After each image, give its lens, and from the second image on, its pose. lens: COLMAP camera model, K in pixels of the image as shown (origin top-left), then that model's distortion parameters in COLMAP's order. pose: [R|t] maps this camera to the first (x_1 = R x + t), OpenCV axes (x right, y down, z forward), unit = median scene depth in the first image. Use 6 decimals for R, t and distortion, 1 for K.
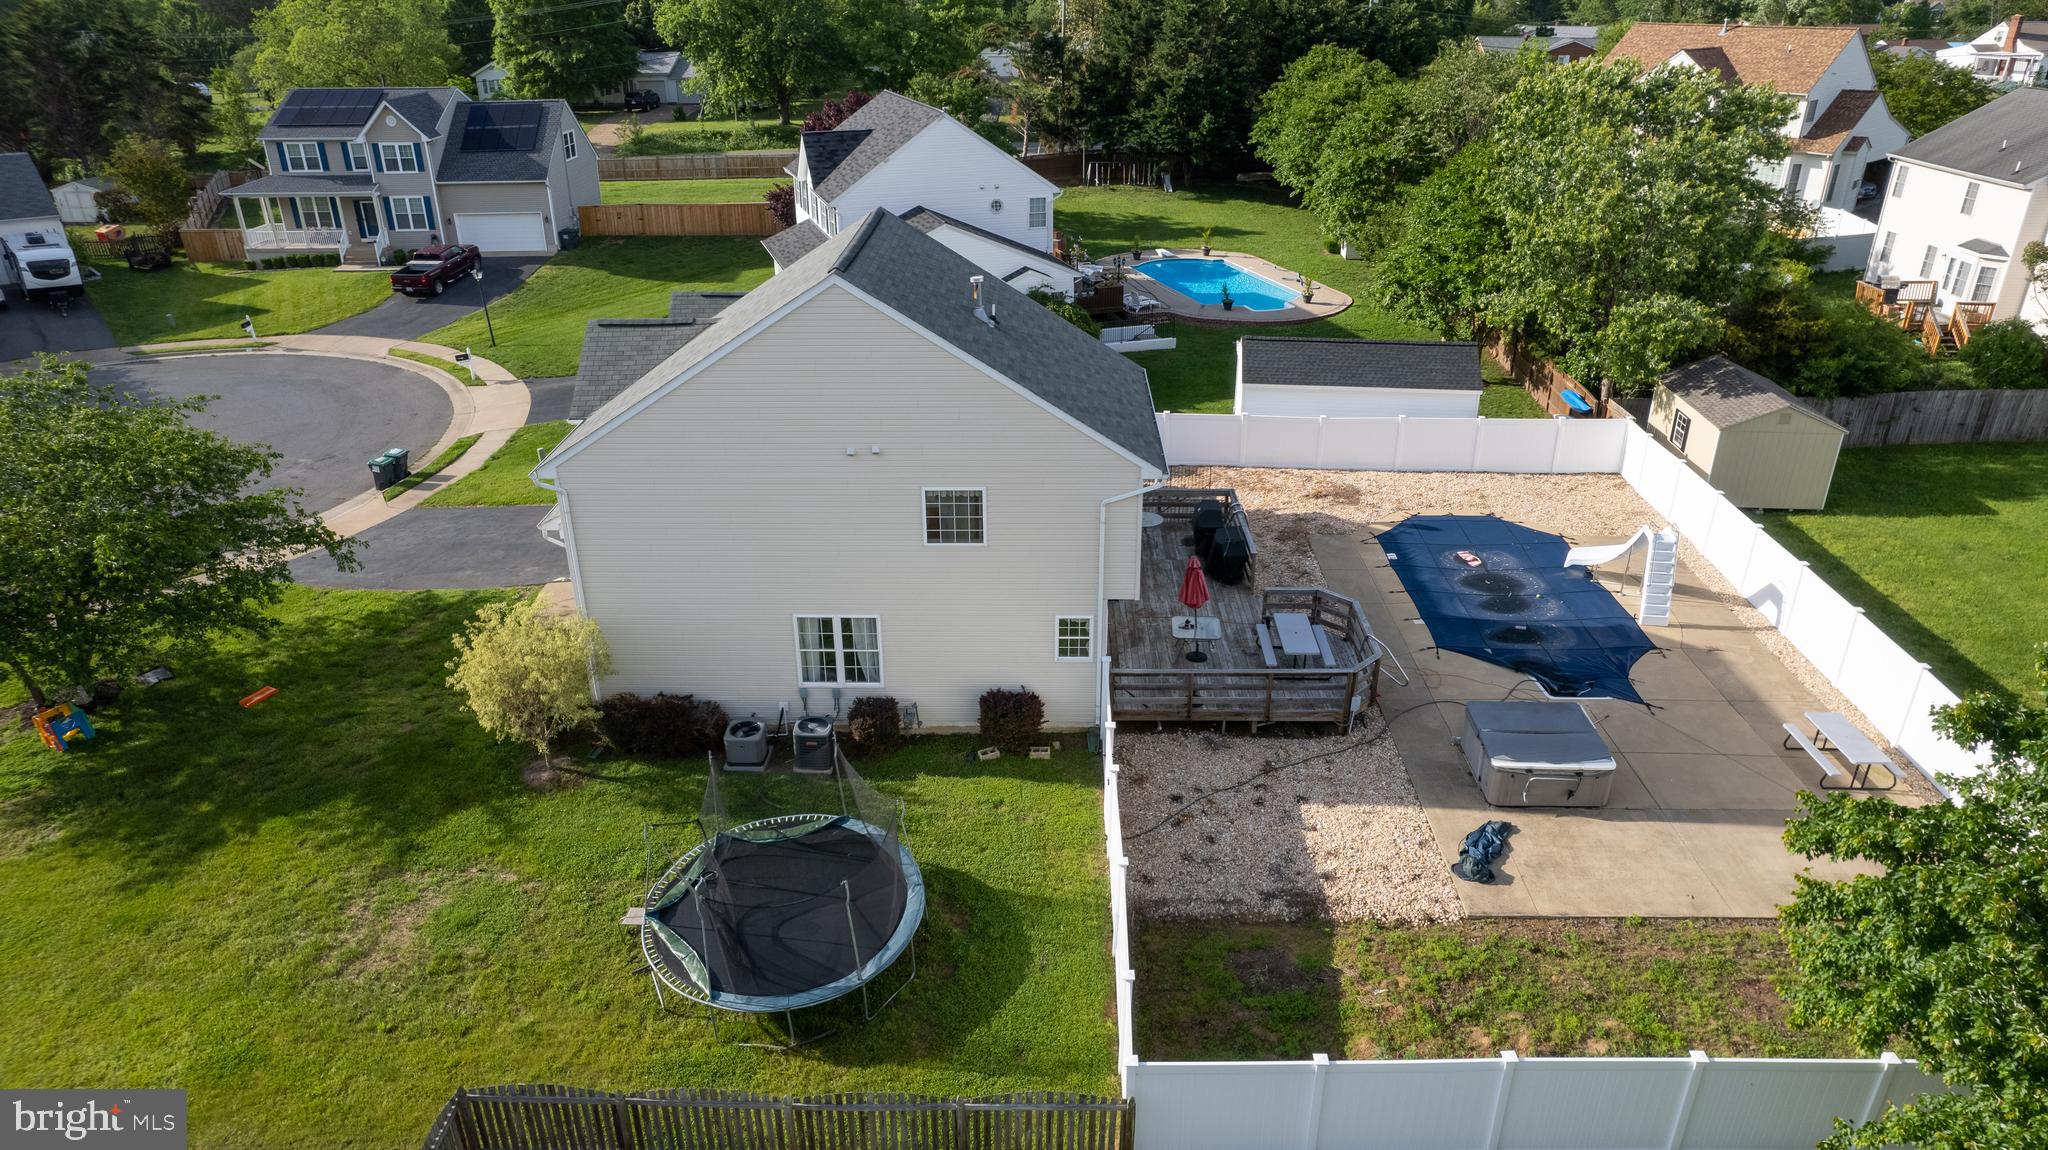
lens RADIAL K [[1312.5, 0, 1019.4], [0, 1312.5, 575.2], [0, 0, 1]] dist [-0.070788, 0.066490]
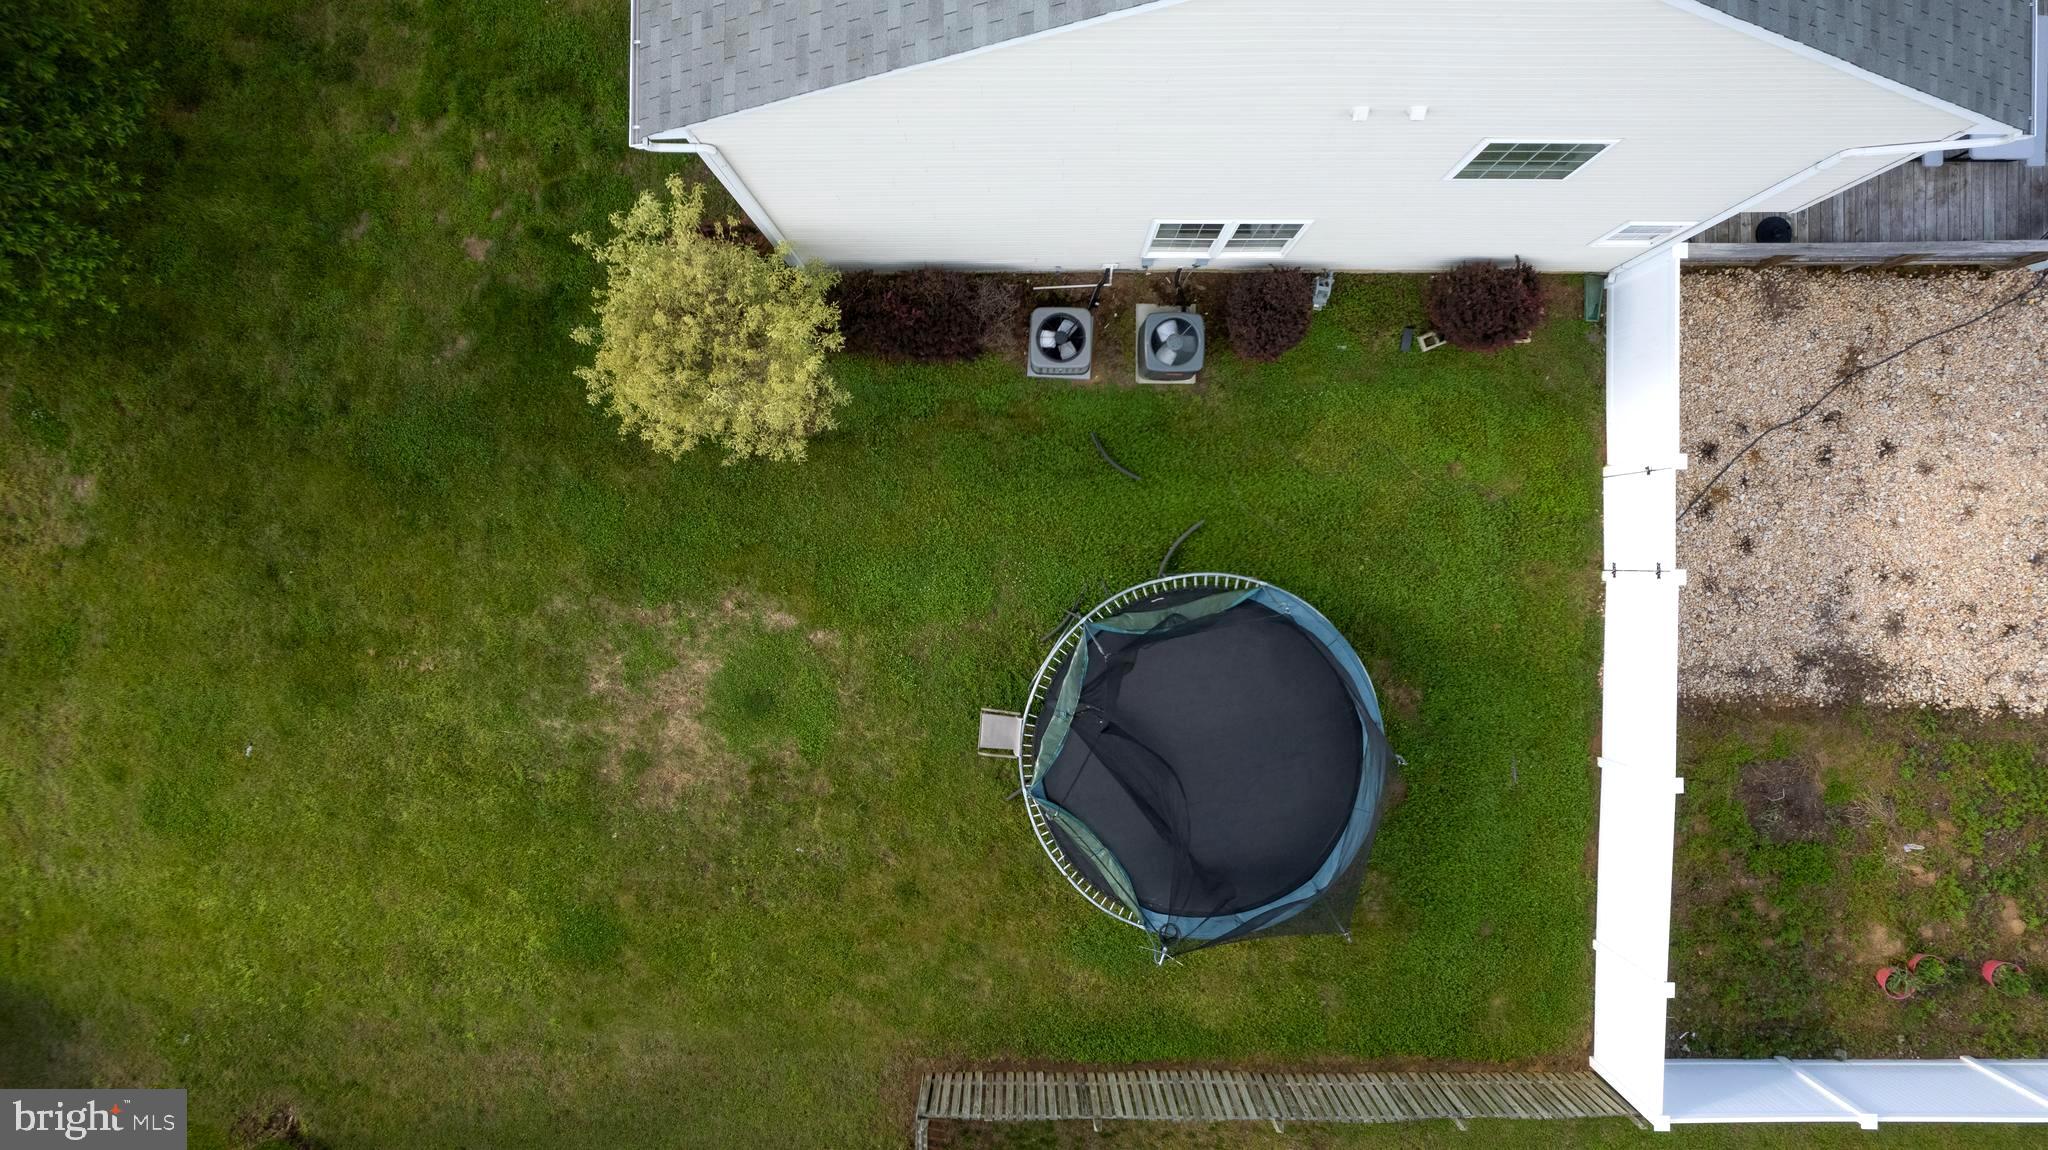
lens RADIAL K [[1312.5, 0, 1019.4], [0, 1312.5, 575.2], [0, 0, 1]] dist [-0.070788, 0.066490]
pose [[0.999763, -0.021773, 0.000143, -0.245292], [0.009086, 0.423145, 0.906016, -0.423215], [-0.019787, -0.905800, 0.423242, 0.661989]]
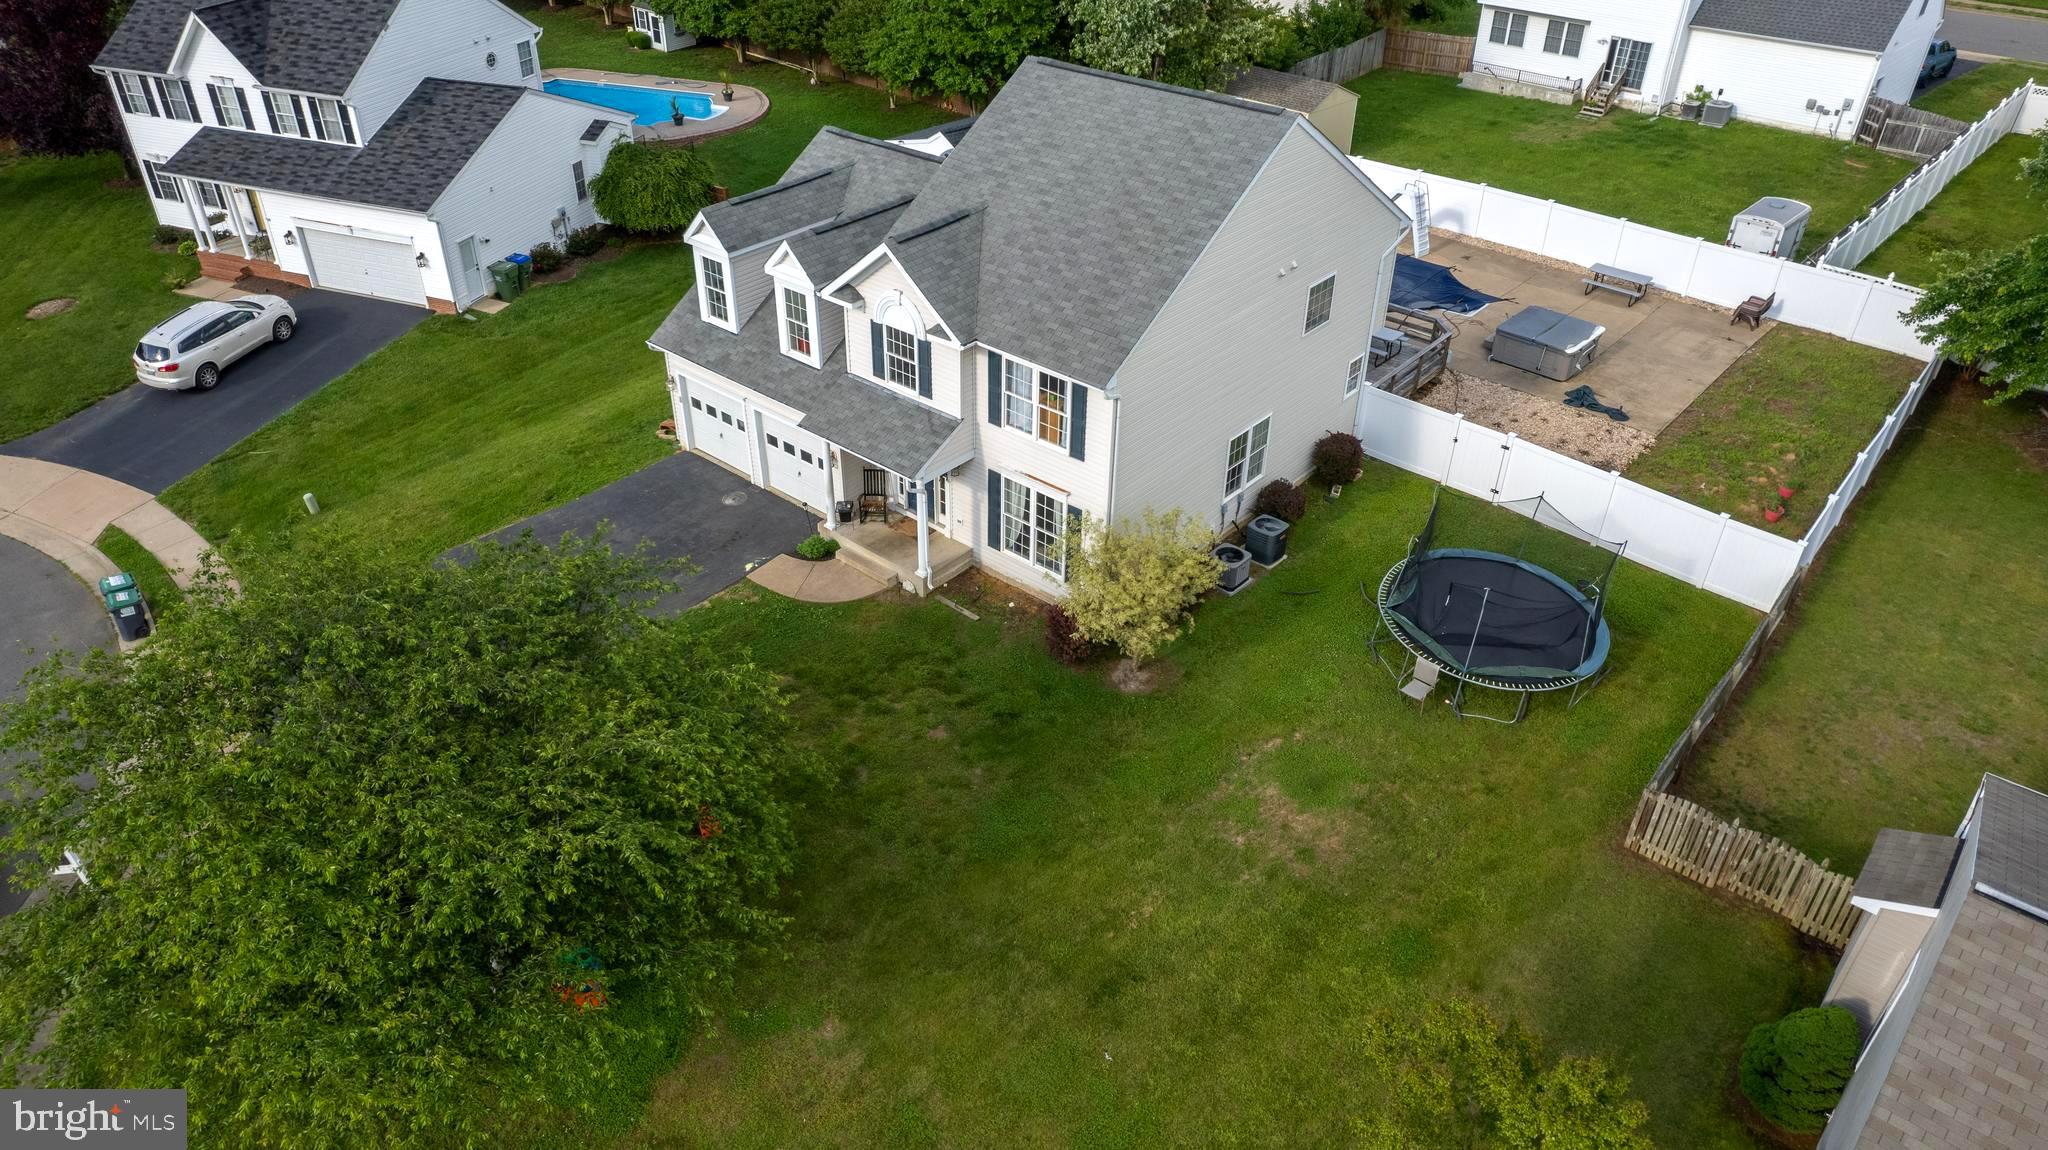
lens RADIAL K [[1372.5, 0, 978.7], [0, 1372.5, 573.2], [0, 0, 1]] dist [-0.088465, 0.086387]
pose [[0.655505, -0.421857, 0.626378, -1.123605], [0.323065, 0.906349, 0.272325, -0.258464], [-0.682599, 0.023851, 0.730404, 0.324332]]
